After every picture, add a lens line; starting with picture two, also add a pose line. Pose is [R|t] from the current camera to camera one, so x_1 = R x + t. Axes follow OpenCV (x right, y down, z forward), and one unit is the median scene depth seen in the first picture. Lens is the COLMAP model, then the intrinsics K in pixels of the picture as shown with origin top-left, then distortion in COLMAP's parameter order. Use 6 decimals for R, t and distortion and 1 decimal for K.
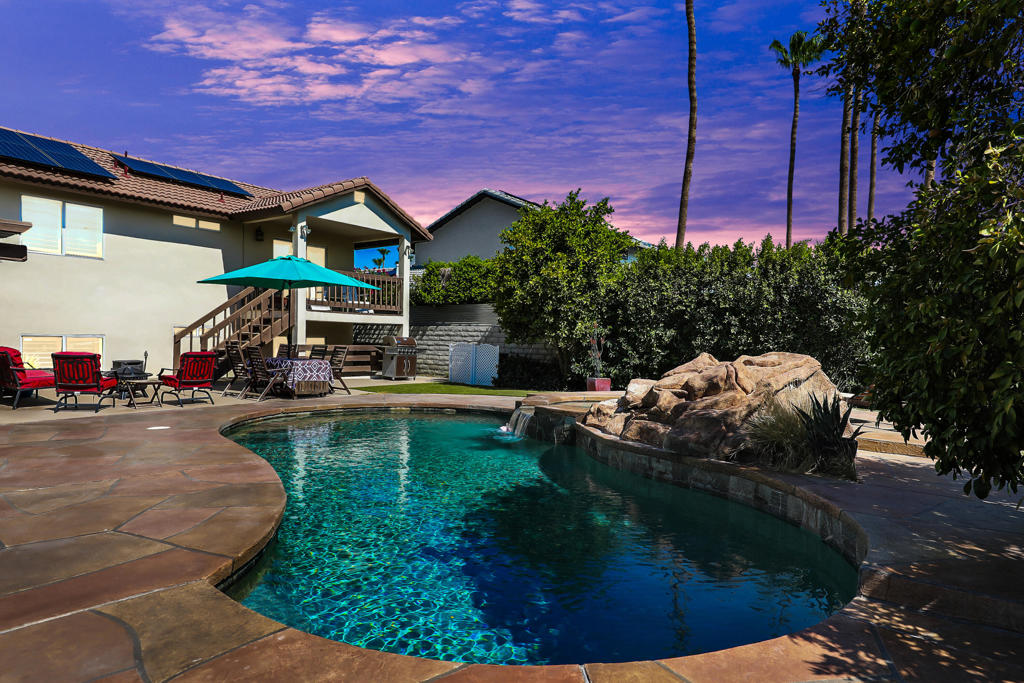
lens RADIAL K [[615.3, 0, 512.0], [0, 615.3, 341.5], [0, 0, 1]] dist [-0.001136, -0.000358]
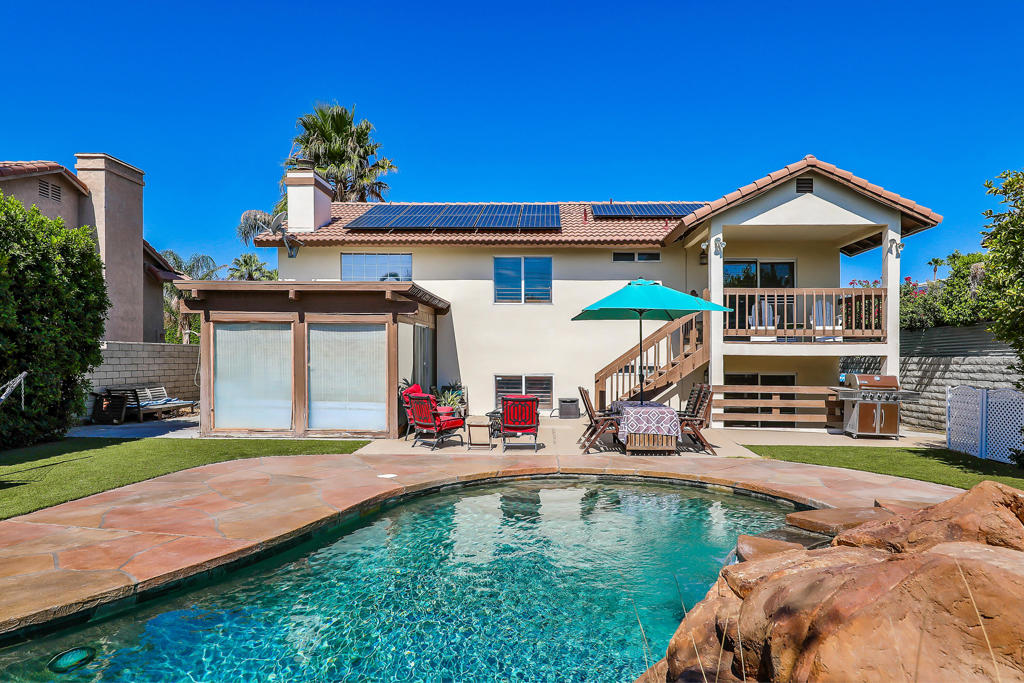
lens RADIAL K [[607.8, 0, 512.7], [0, 607.8, 370.6], [0, 0, 1]] dist [0.001727, 0.000655]
pose [[0.557915, -0.006114, -0.829875, 0.160855], [0.002277, 0.999980, -0.005837, -0.009437], [0.829895, 0.001367, 0.557918, 0.304390]]
